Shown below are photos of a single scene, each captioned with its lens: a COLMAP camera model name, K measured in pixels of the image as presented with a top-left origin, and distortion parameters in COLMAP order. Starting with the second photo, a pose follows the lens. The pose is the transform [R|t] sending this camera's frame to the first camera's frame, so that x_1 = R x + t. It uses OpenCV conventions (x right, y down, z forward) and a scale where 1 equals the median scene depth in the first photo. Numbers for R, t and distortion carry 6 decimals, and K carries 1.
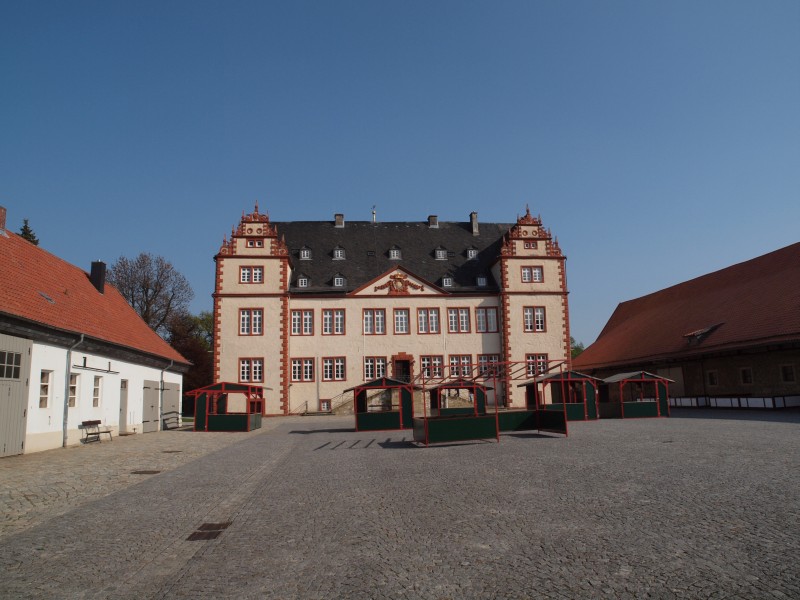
lens RADIAL K [[559.6, 0, 403.2], [0, 559.6, 296.7], [0, 0, 1]] dist [-0.103498, 0.063749]
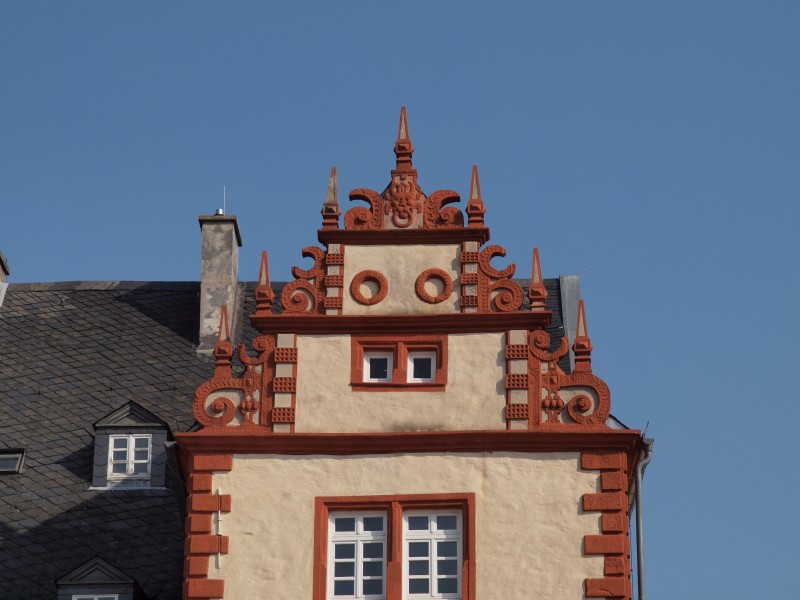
lens RADIAL K [[2771.3, 0, 400.7], [0, 2771.3, 299.5], [0, 0, 1]] dist [0.068026, 0.000000]
pose [[0.989668, -0.030375, -0.140127, 0.343436], [-0.000554, 0.976484, -0.215587, 0.053477], [0.143380, 0.213437, 0.966378, 0.277368]]
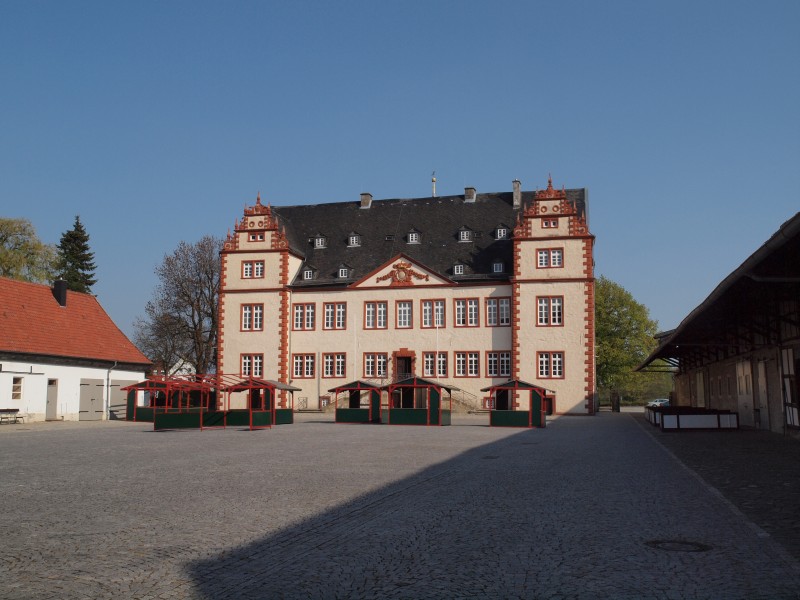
lens RADIAL K [[798.9, 0, 403.8], [0, 798.9, 299.0], [0, 0, 1]] dist [-0.006015, 0.000000]
pose [[0.936578, -0.013577, -0.350196, 0.456225], [0.035621, 0.997762, 0.056585, -0.055826], [0.348644, -0.065471, 0.934966, -0.228746]]
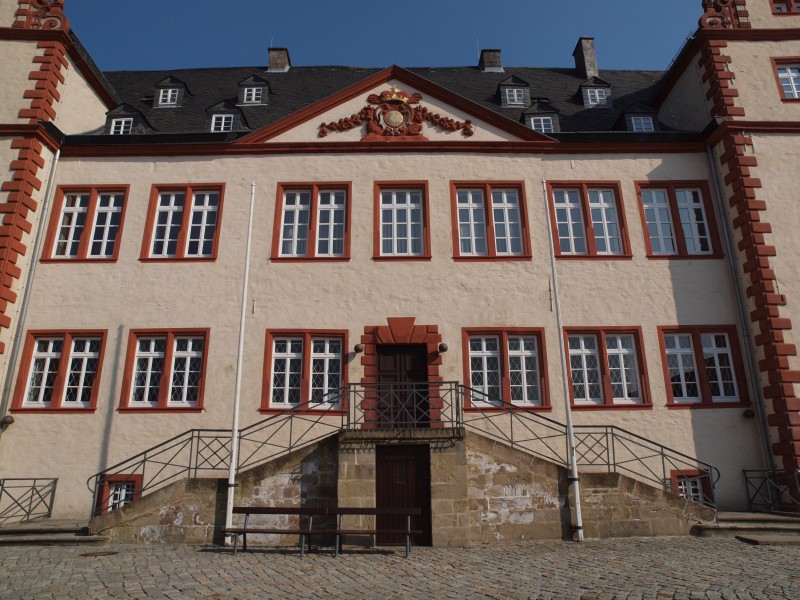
lens RADIAL K [[559.6, 0, 399.0], [0, 559.6, 299.4], [0, 0, 1]] dist [-0.103498, 0.063749]
pose [[0.995076, -0.012667, -0.098298, 0.025348], [-0.001053, 0.990392, -0.138285, 0.128591], [0.099106, 0.137708, 0.985502, 0.700806]]
